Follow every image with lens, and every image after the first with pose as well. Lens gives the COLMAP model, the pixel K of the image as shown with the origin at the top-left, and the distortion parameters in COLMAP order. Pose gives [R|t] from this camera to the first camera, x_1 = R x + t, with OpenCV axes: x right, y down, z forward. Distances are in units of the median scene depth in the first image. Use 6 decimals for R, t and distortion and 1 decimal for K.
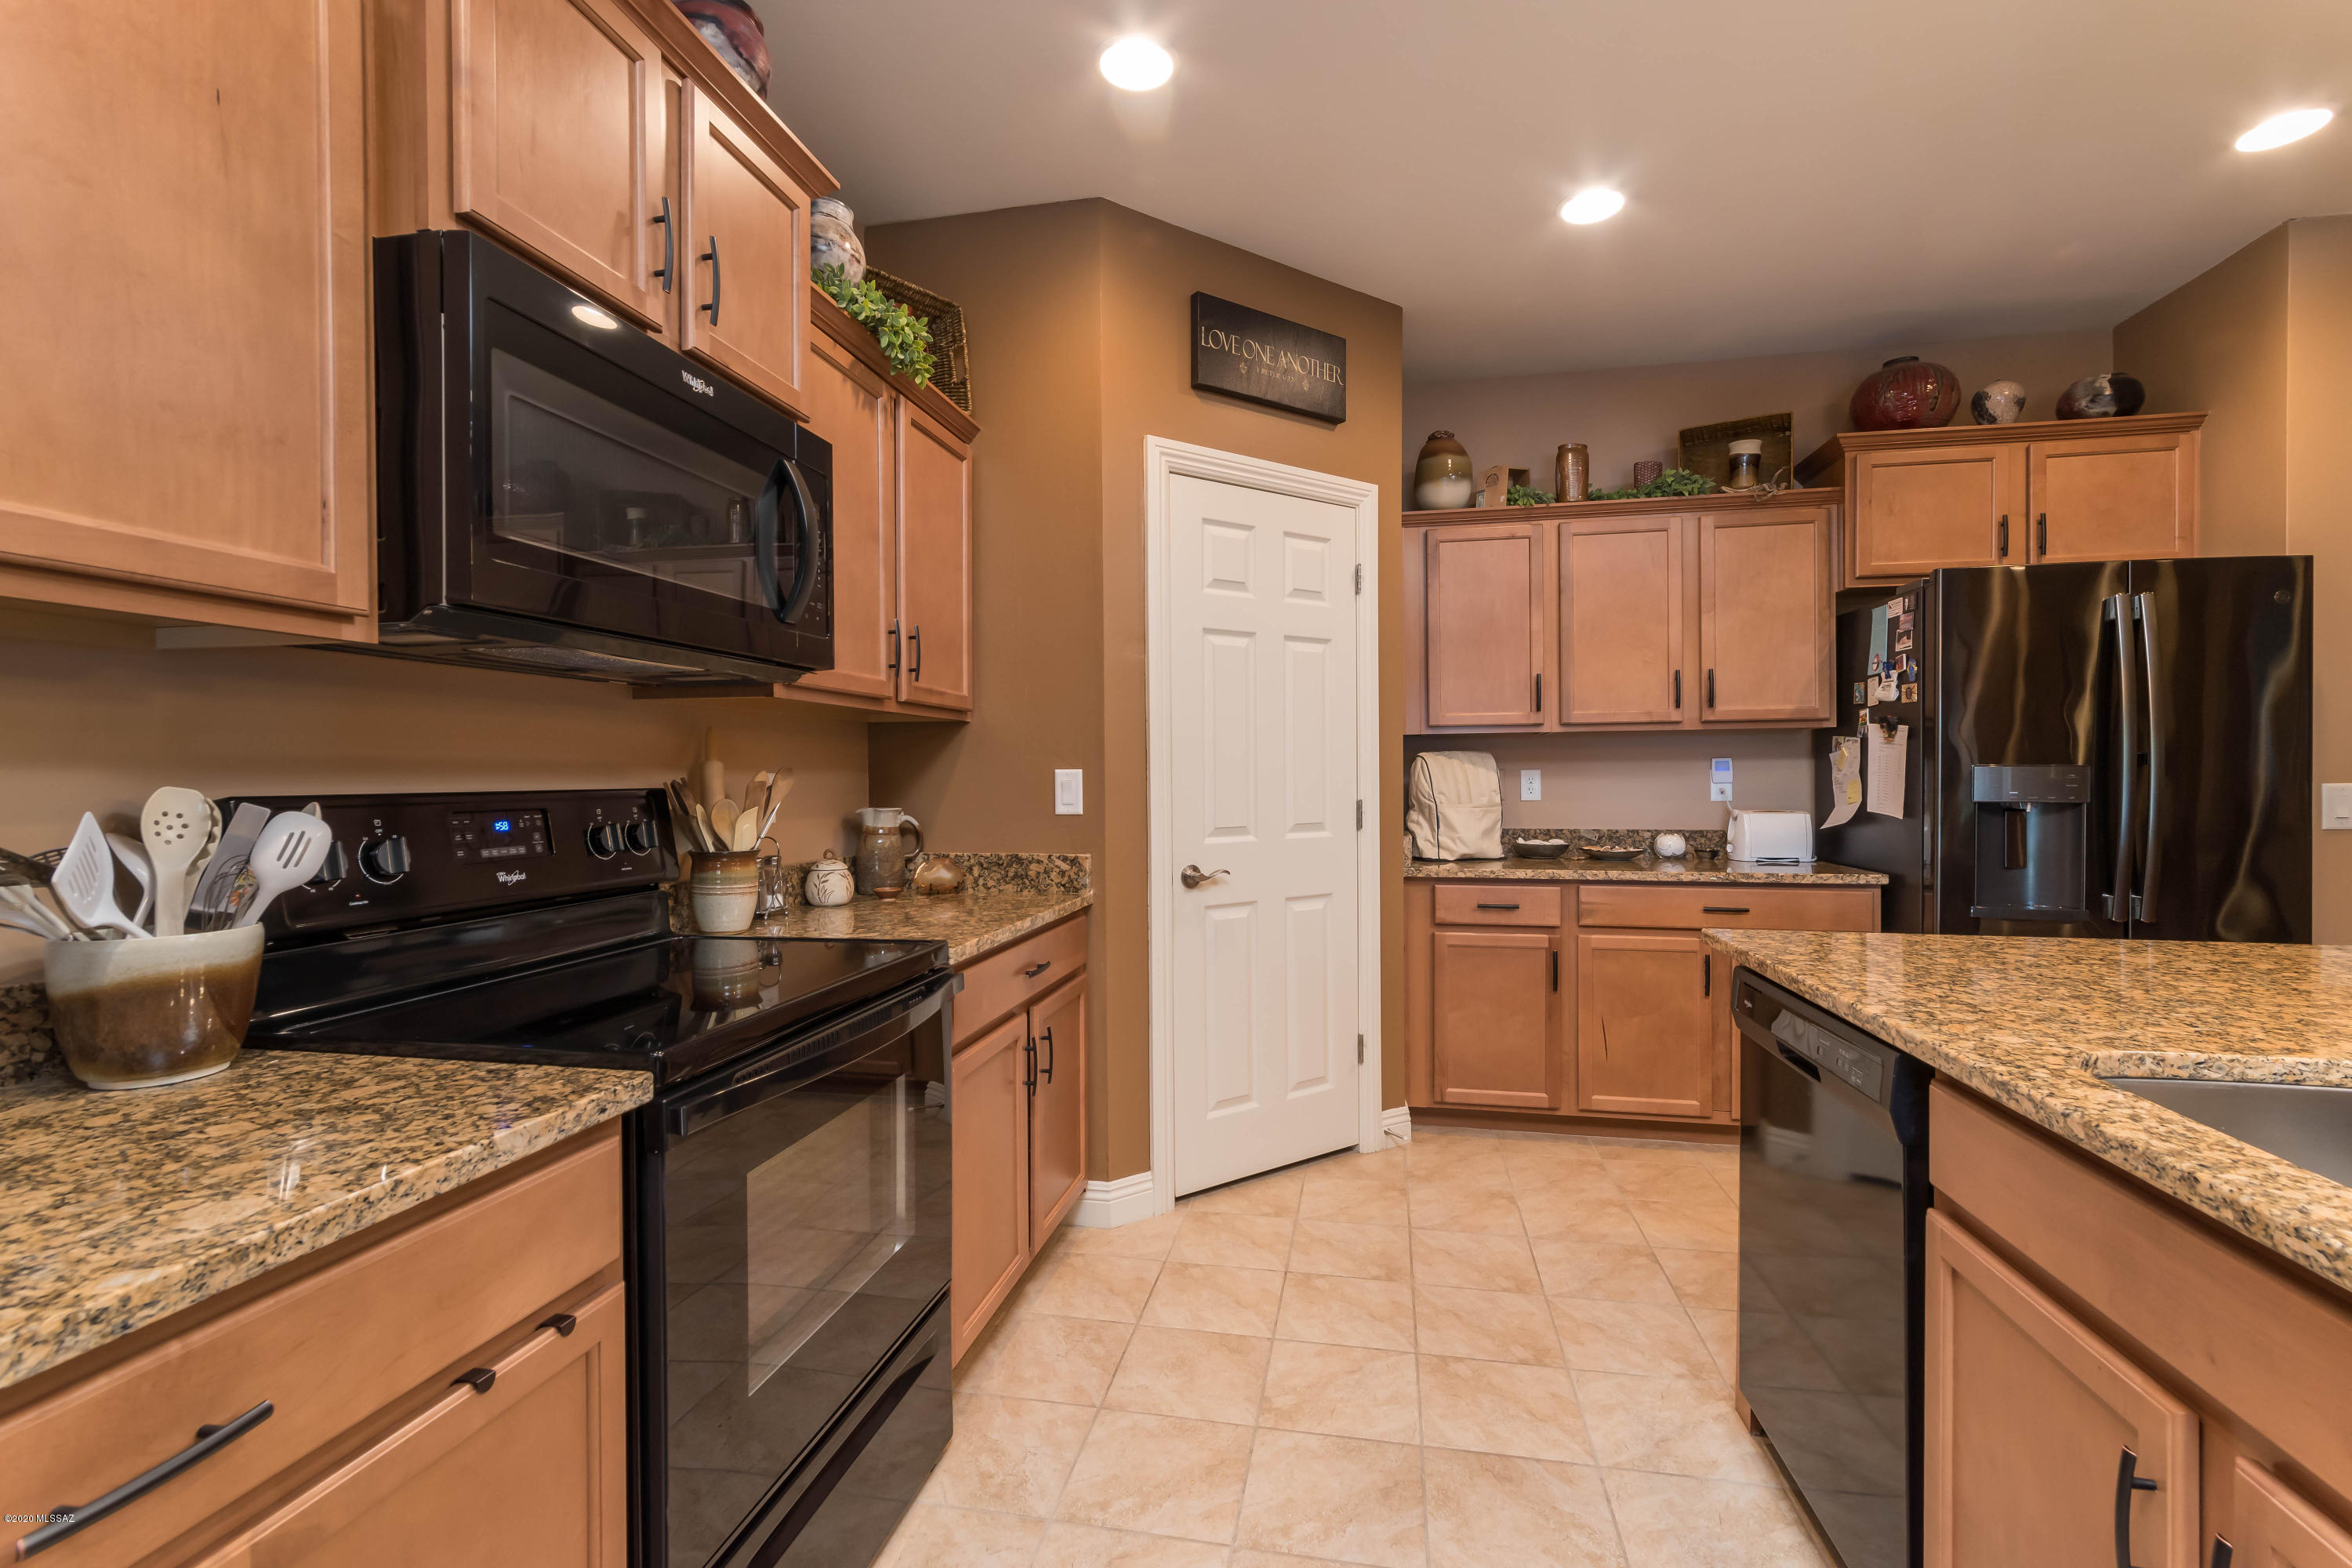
lens RADIAL K [[1023.2, 0, 1181.8], [0, 1023.2, 779.2], [0, 0, 1]] dist [-0.001662, 0.001318]
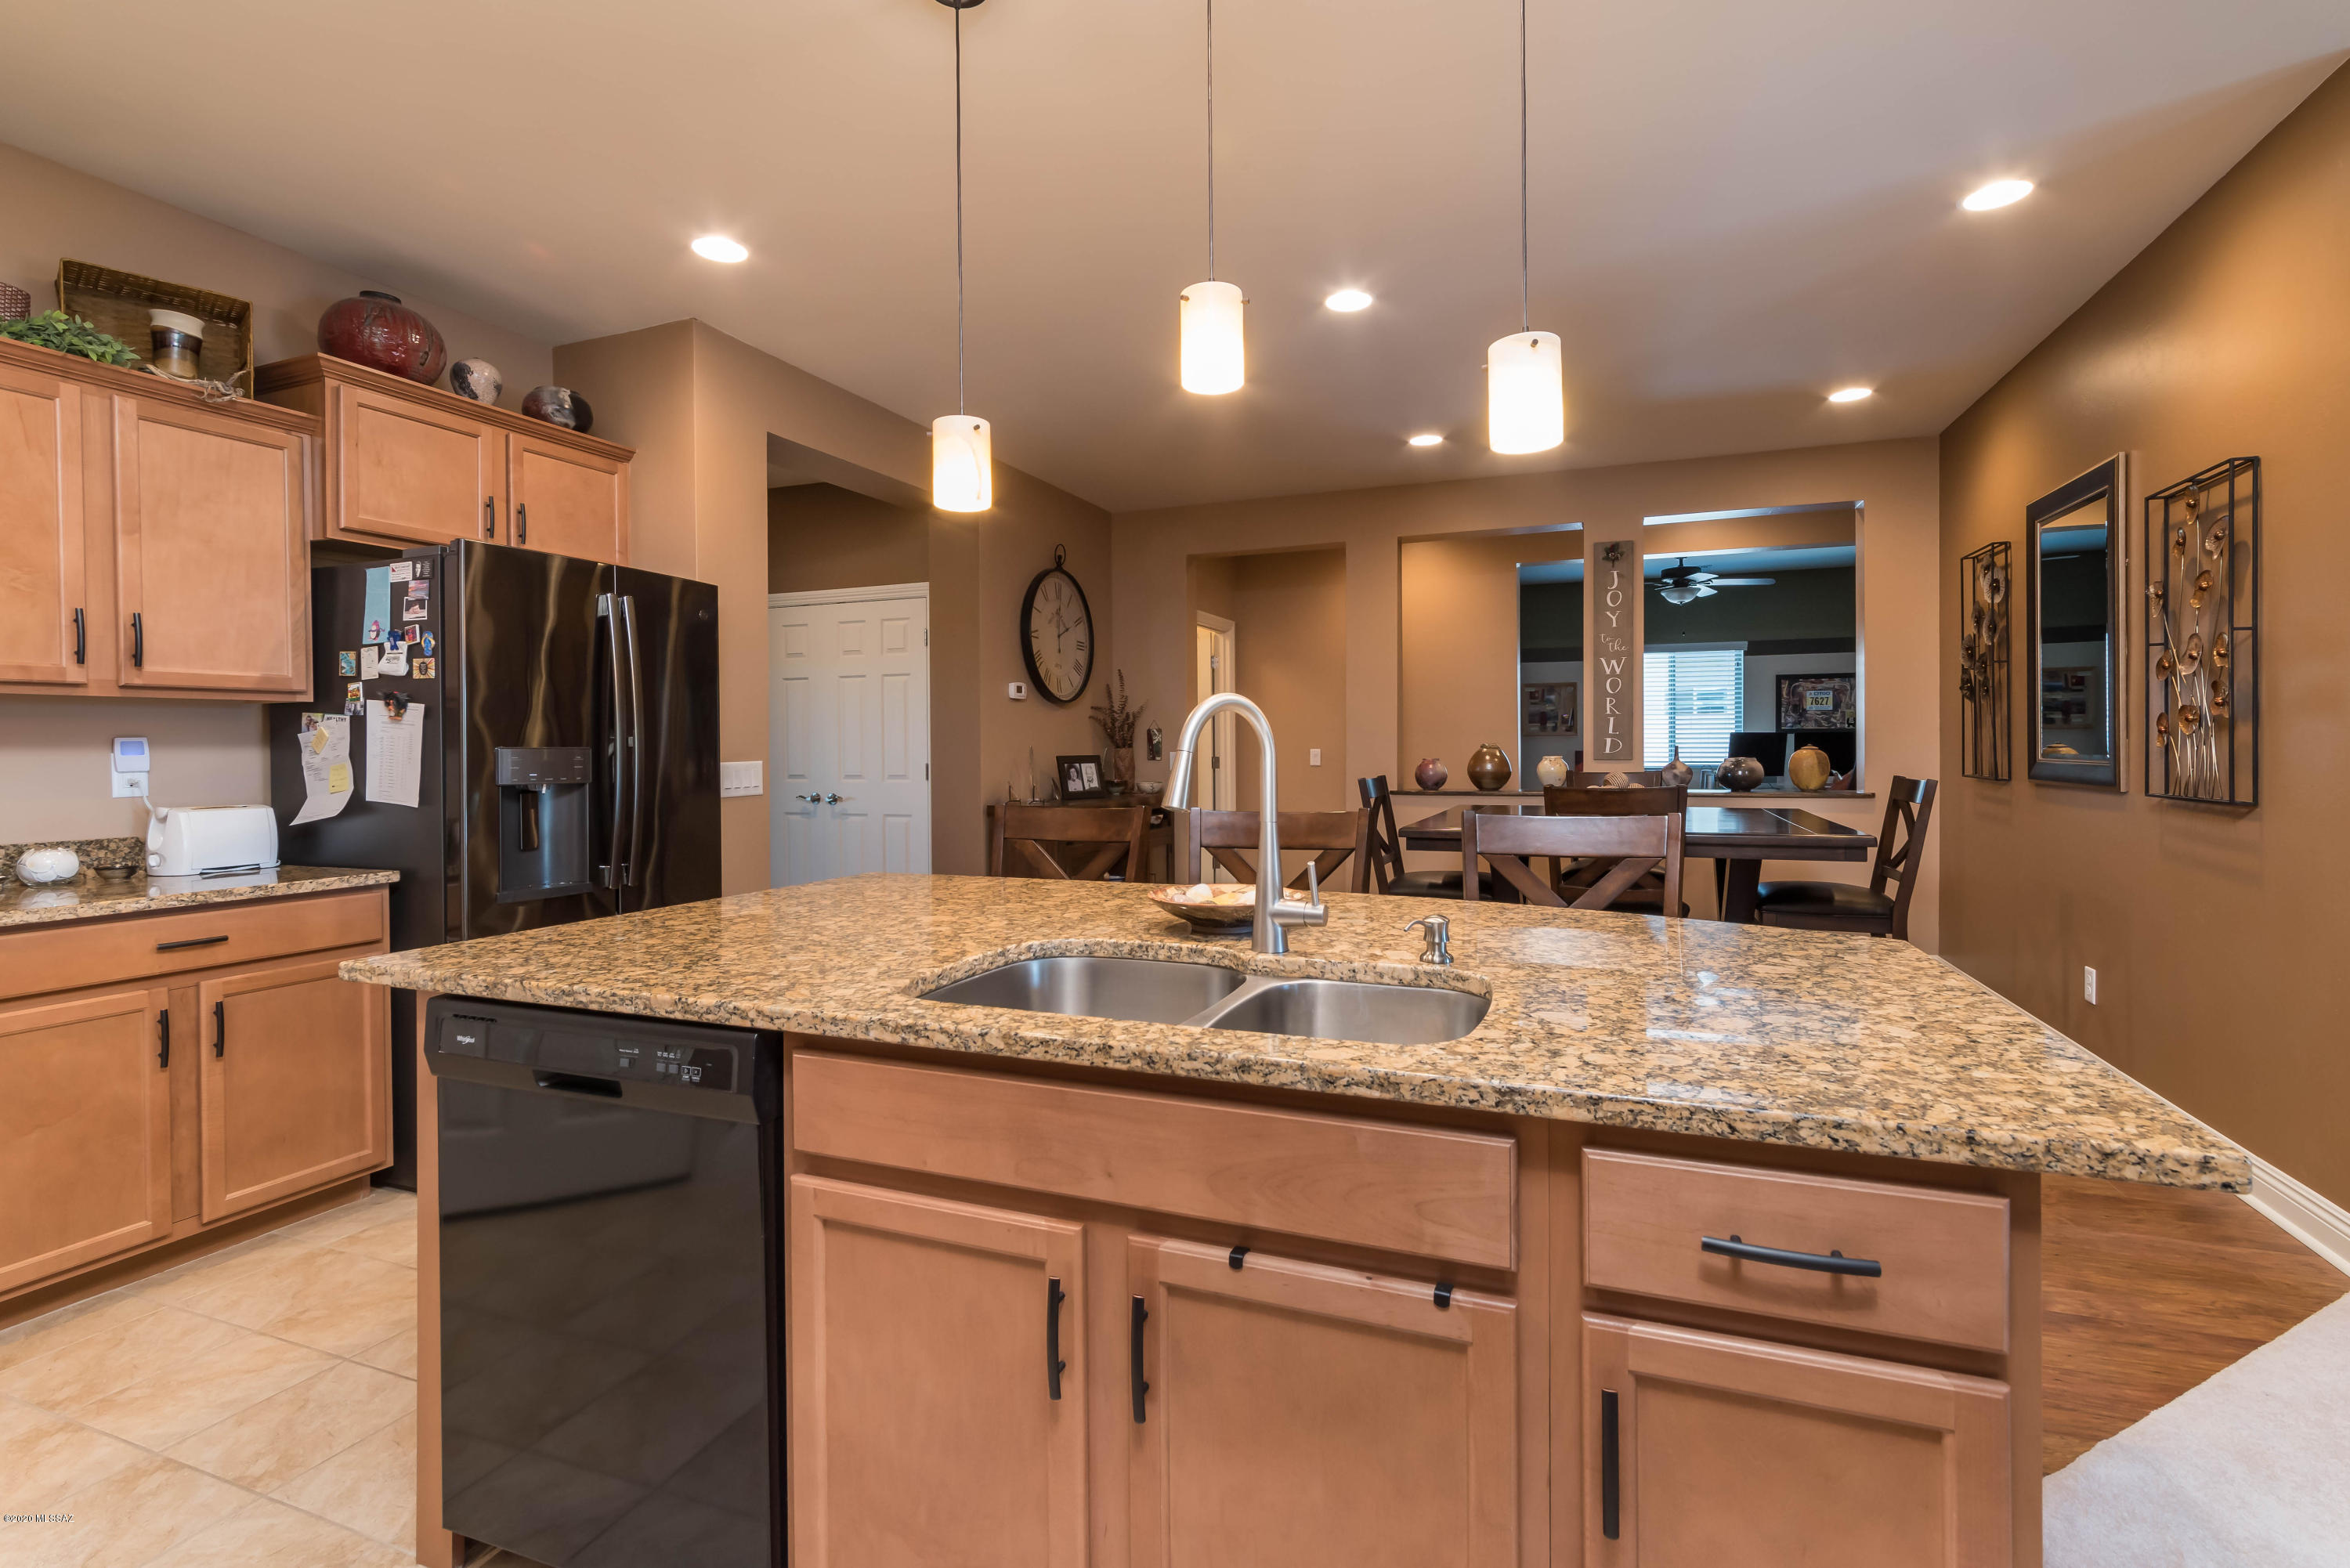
lens RADIAL K [[1066.0, 0, 1186.7], [0, 1066.0, 752.2], [0, 0, 1]] dist [0.000584, 0.000213]
pose [[0.180684, -0.001945, 0.983539, -0.092687], [0.013304, 0.999911, -0.000467, -0.000098], [-0.983451, 0.013169, 0.180694, 0.151115]]
